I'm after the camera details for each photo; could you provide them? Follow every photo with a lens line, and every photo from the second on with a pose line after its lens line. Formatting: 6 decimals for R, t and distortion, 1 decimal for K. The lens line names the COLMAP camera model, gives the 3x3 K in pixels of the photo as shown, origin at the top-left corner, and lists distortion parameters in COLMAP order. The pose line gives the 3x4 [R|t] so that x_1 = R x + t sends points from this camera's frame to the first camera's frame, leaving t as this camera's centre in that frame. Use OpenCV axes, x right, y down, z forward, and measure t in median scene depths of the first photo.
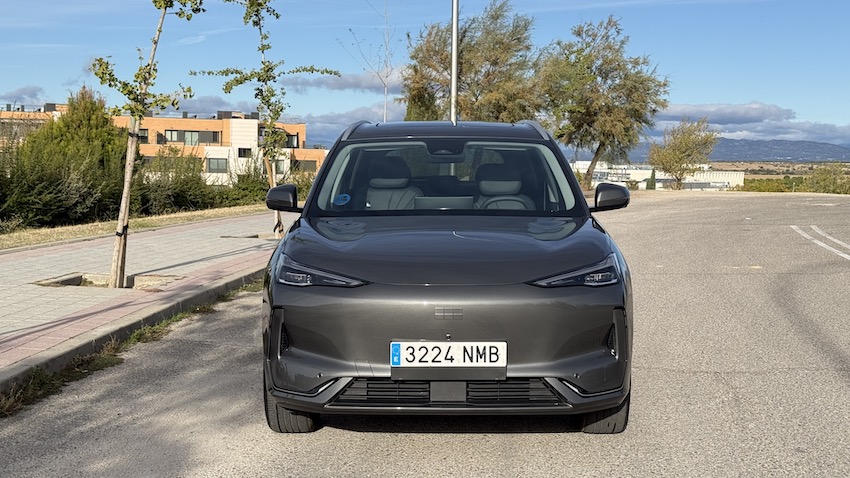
lens RADIAL K [[1207.0, 0, 432.7], [0, 1207.0, 240.0], [0, 0, 1]] dist [0.063271, 0.000000]
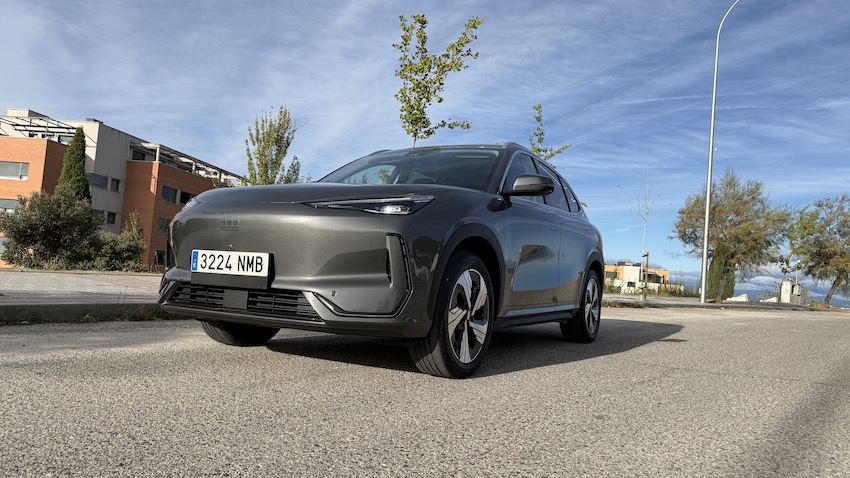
lens RADIAL K [[611.5, 0, 423.9], [0, 611.5, 241.3], [0, 0, 1]] dist [0.021450, -0.019184]
pose [[0.873809, 0.021515, -0.485792, 0.141558], [-0.092059, 0.988273, -0.121822, 0.040658], [0.477475, 0.151171, 0.865543, 0.190126]]
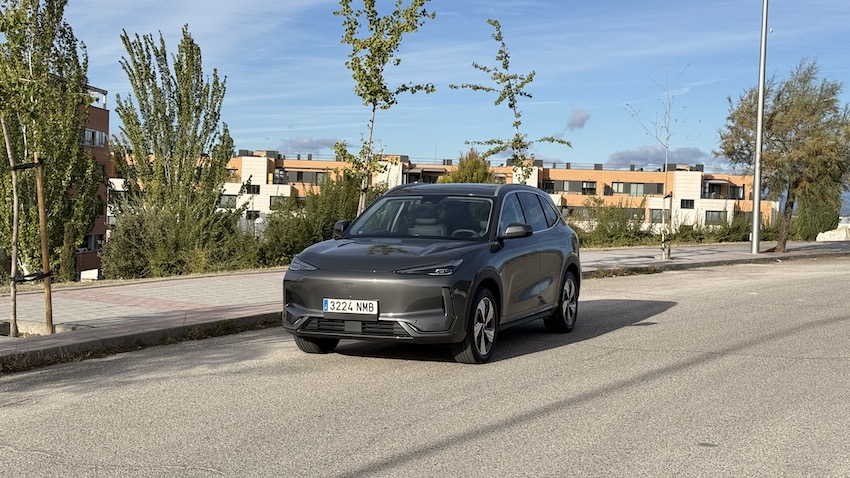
lens RADIAL K [[1207.0, 0, 421.0], [0, 1207.0, 236.4], [0, 0, 1]] dist [0.063271, 0.000000]
pose [[0.919446, 0.016740, -0.392861, 0.281209], [-0.034366, 0.998691, -0.037875, 0.016562], [0.391713, 0.048325, 0.918818, -0.238947]]
